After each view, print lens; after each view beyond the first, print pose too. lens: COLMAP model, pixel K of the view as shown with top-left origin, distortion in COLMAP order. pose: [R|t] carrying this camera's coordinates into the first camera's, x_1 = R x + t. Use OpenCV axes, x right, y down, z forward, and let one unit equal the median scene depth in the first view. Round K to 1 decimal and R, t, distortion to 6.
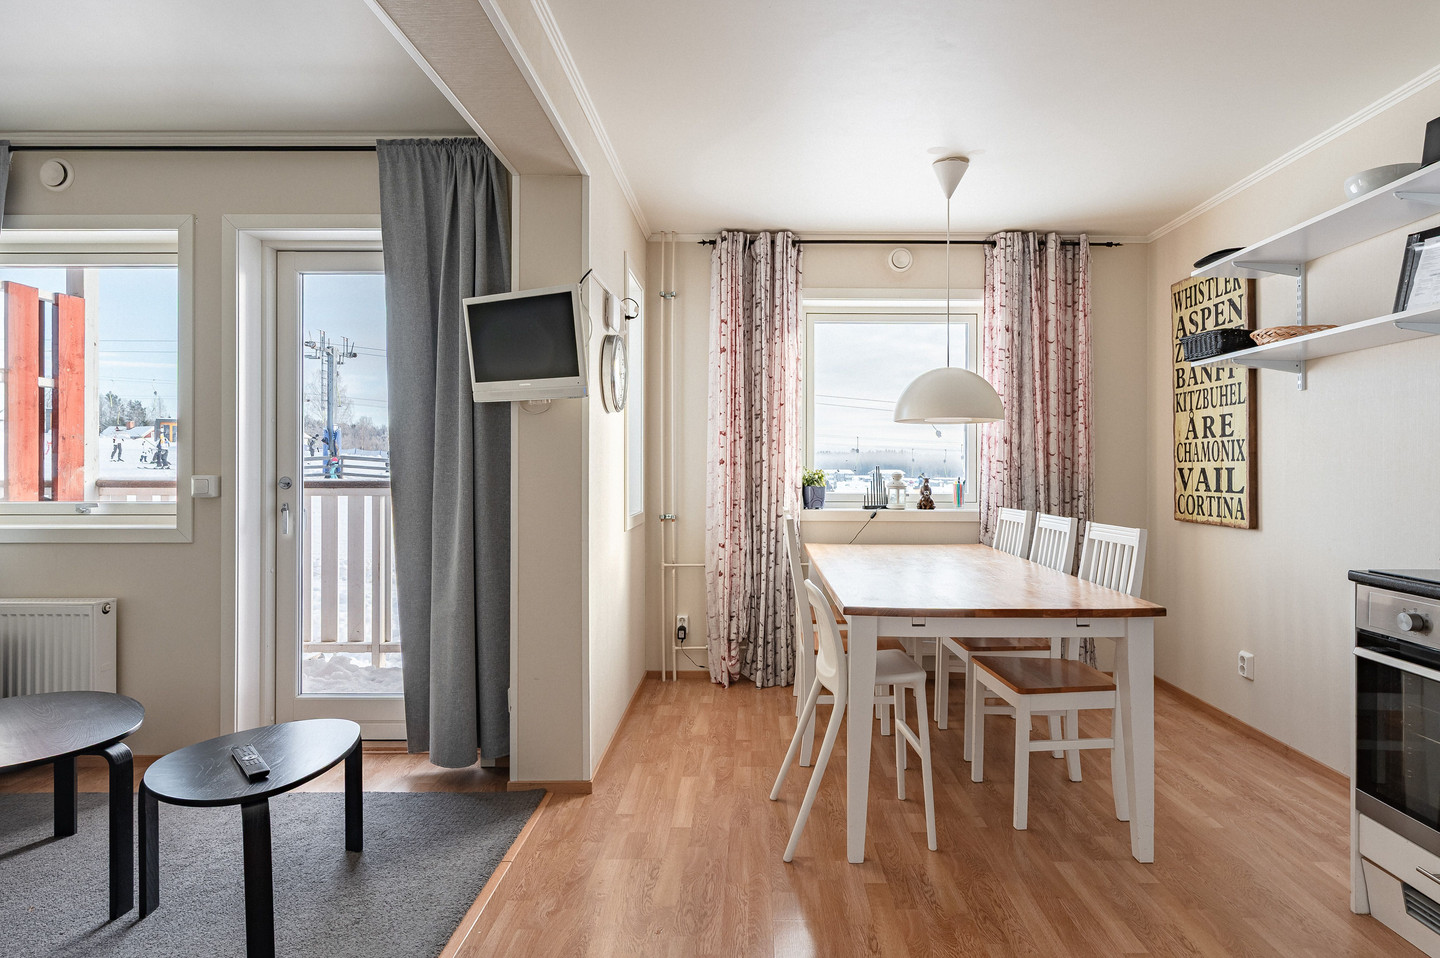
lens RADIAL K [[753.1, 0, 723.7], [0, 753.1, 461.3], [0, 0, 1]] dist [0.000428, 0.000076]
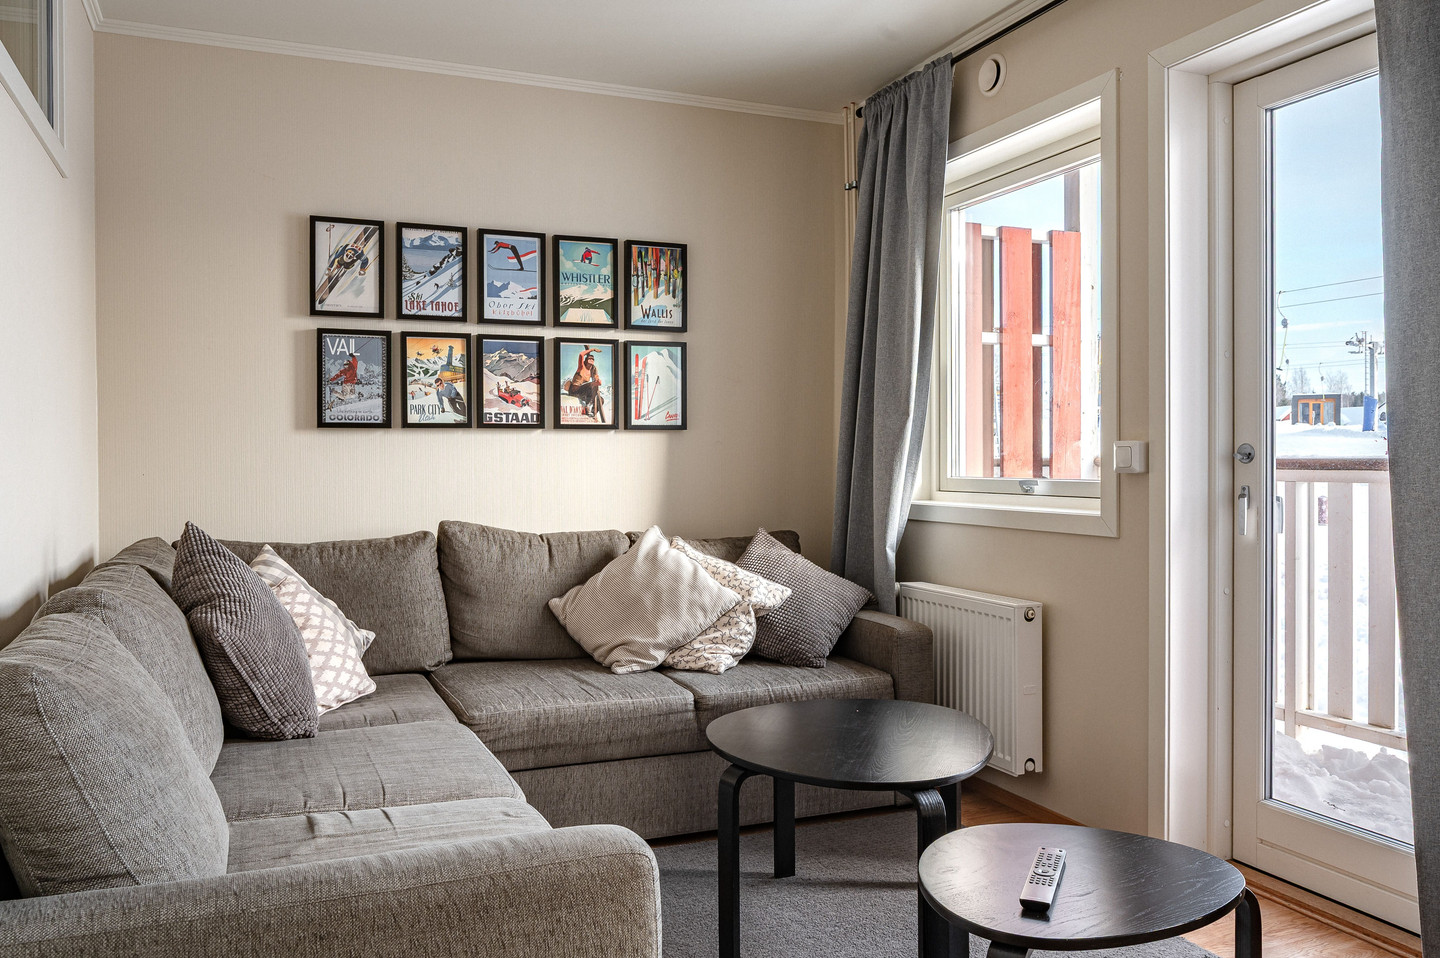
lens RADIAL K [[1065.3, 0, 718.0], [0, 1065.3, 465.4], [0, 0, 1]] dist [-0.000041, -0.000442]
pose [[0.409871, 0.005604, -0.912126, 0.071856], [0.006599, 0.999937, 0.009108, 0.044845], [0.912120, -0.009752, 0.409808, 0.387399]]
